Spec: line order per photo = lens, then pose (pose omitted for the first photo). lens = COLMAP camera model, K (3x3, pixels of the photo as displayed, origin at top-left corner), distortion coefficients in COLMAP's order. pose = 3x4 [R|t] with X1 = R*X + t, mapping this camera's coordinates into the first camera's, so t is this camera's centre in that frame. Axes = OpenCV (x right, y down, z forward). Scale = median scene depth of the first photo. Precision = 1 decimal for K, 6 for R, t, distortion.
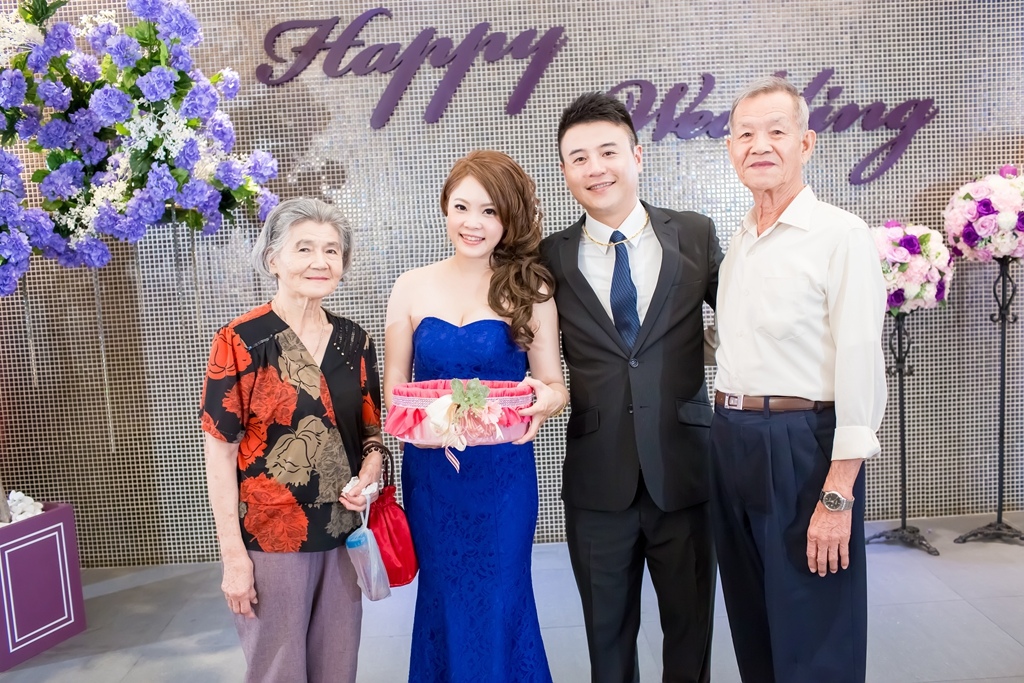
lens RADIAL K [[1008.1, 0, 506.4], [0, 1008.1, 338.3], [0, 0, 1]] dist [-0.041135, 0.000000]
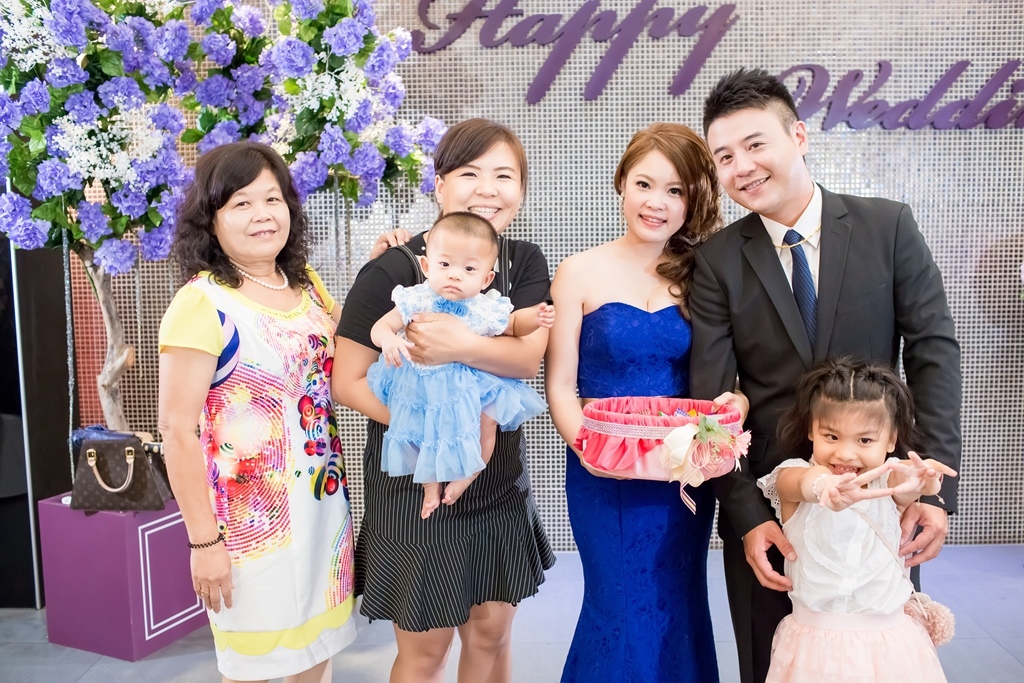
lens RADIAL K [[1008.1, 0, 505.9], [0, 1008.1, 335.5], [0, 0, 1]] dist [-0.041135, 0.000000]
pose [[0.998626, 0.045477, -0.026052, -0.118463], [-0.045560, 0.998958, -0.002593, 0.012812], [0.025907, 0.003776, 0.999657, 0.054385]]
